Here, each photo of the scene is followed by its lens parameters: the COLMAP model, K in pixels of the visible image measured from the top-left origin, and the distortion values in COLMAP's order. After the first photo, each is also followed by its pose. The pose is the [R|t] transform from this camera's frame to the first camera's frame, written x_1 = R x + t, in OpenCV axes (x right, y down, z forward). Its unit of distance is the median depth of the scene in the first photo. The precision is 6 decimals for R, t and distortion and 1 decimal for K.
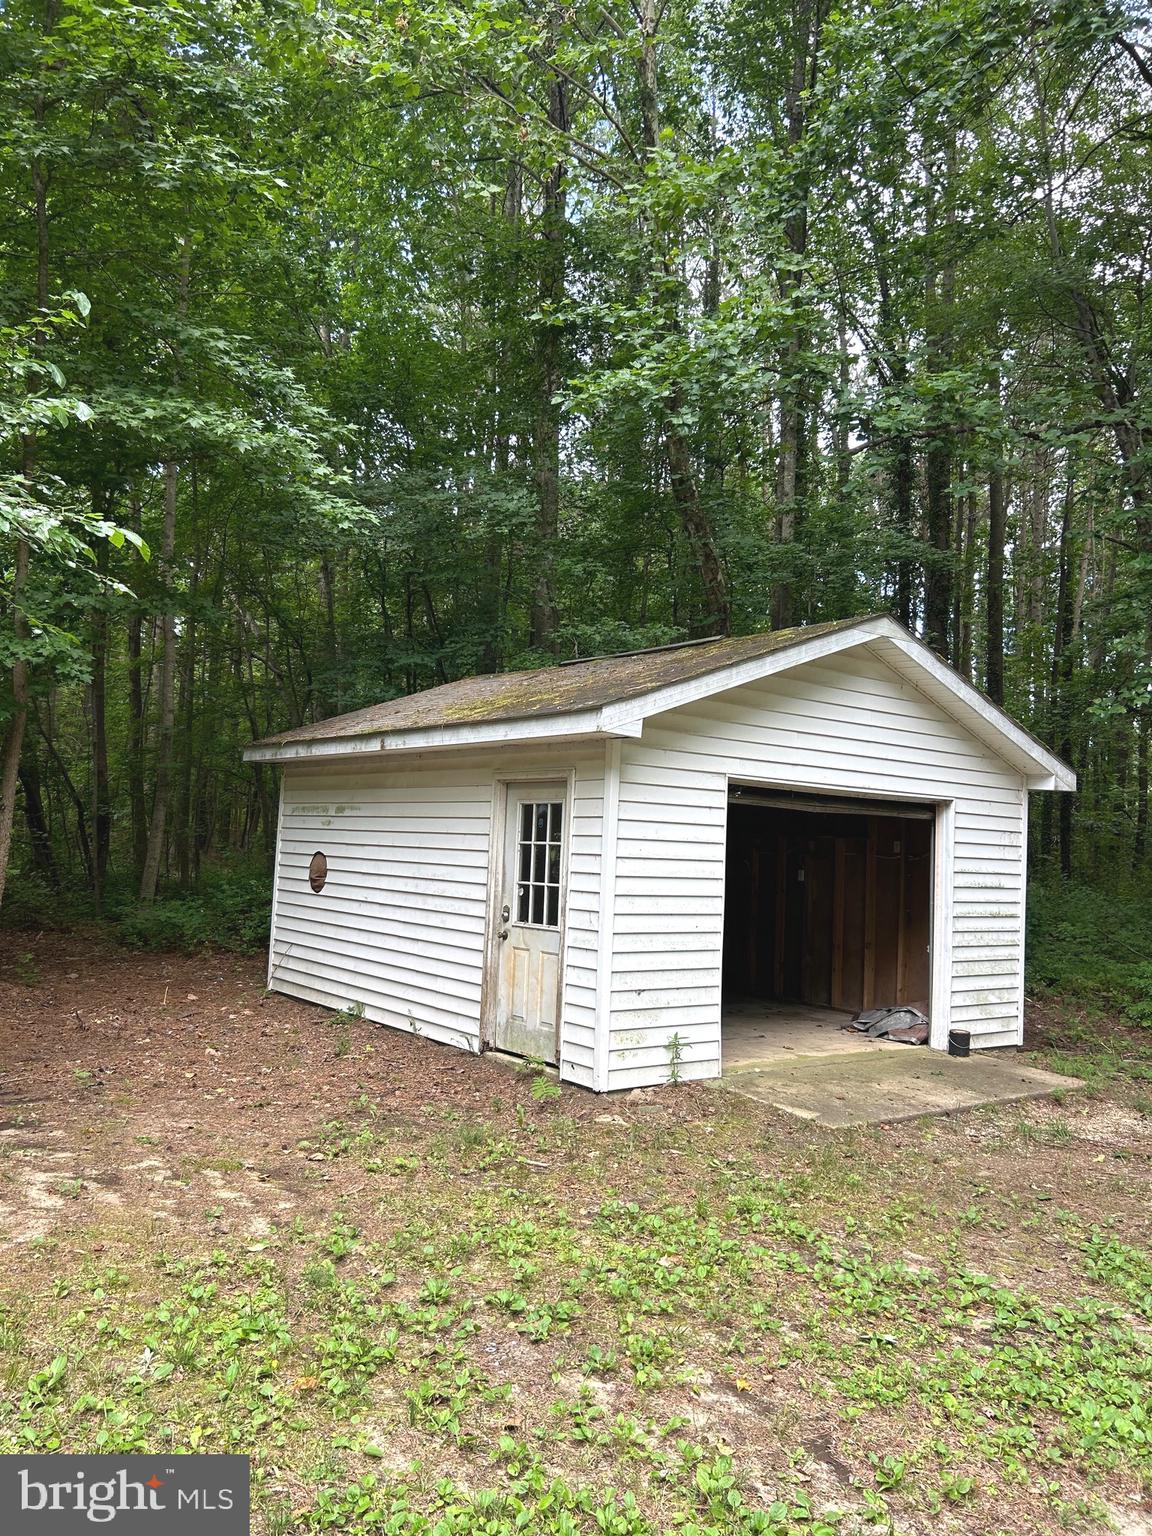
lens RADIAL K [[1156.9, 0, 576.4], [0, 1156.9, 775.2], [0, 0, 1]] dist [0.014739, 0.001670]
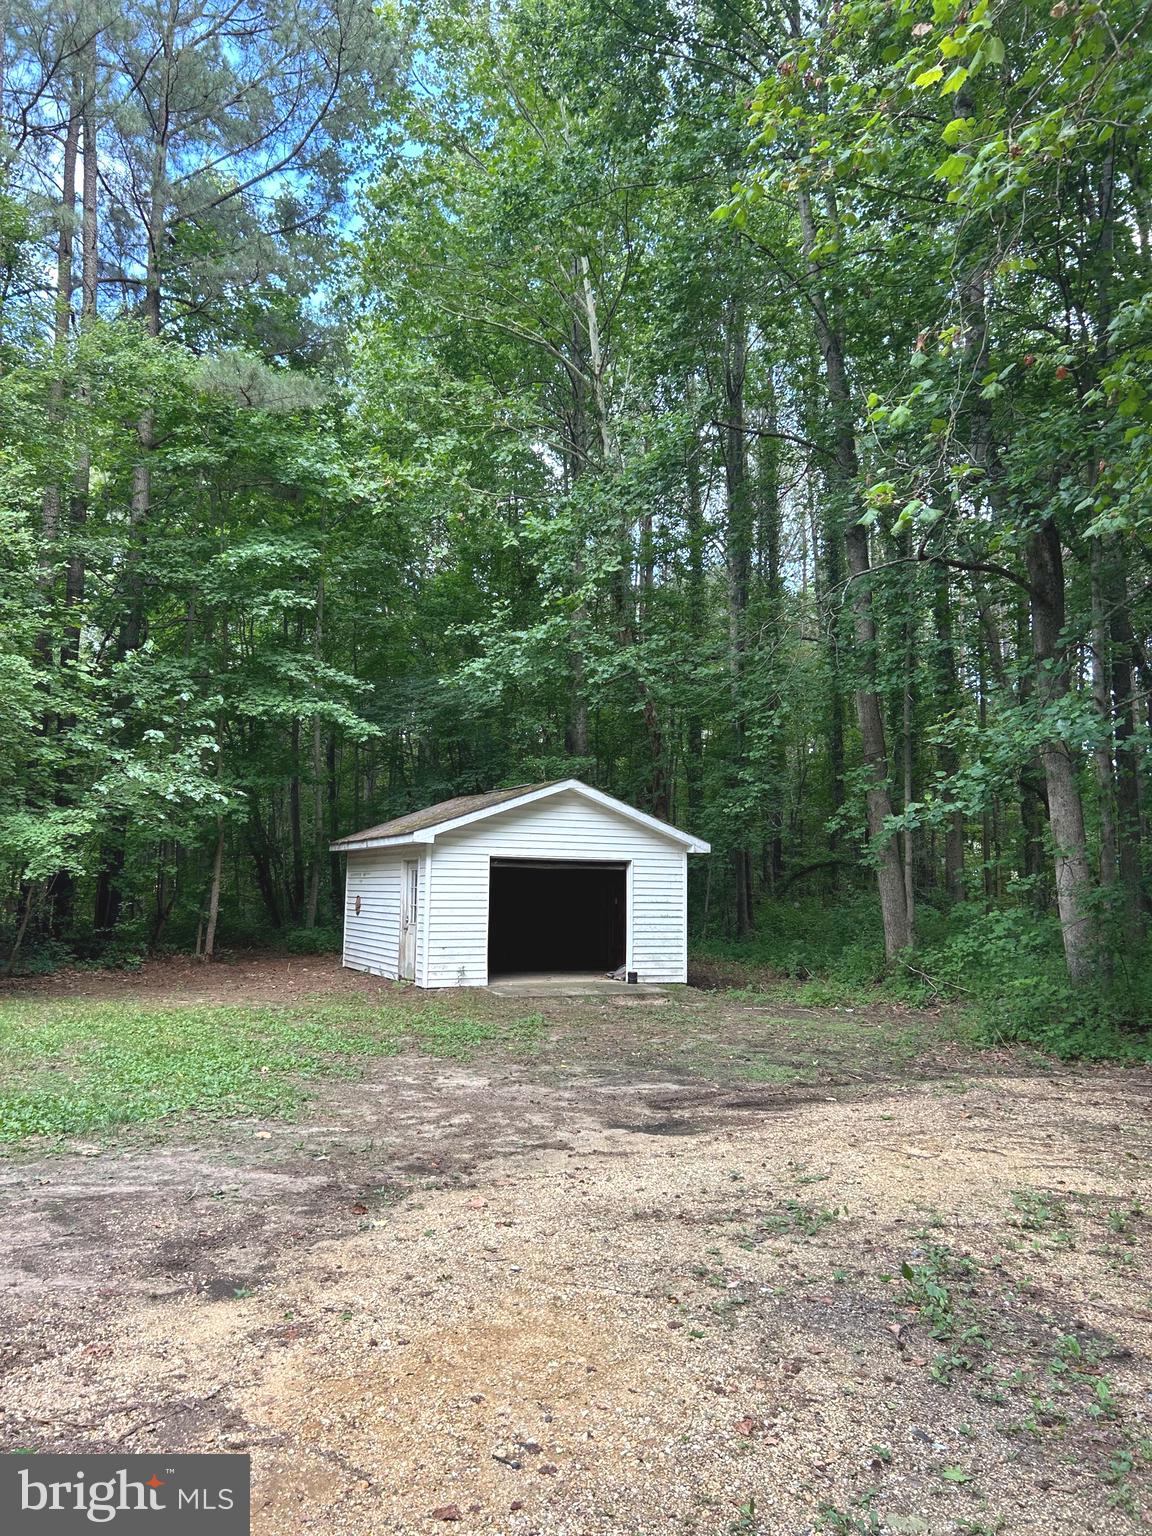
lens RADIAL K [[1156.9, 0, 576.2], [0, 1156.9, 763.7], [0, 0, 1]] dist [0.014739, 0.001670]
pose [[0.973813, -0.055628, -0.220439, 0.743110], [0.043436, 0.997266, -0.059774, -0.032759], [0.223162, 0.048634, 0.973567, -1.102378]]
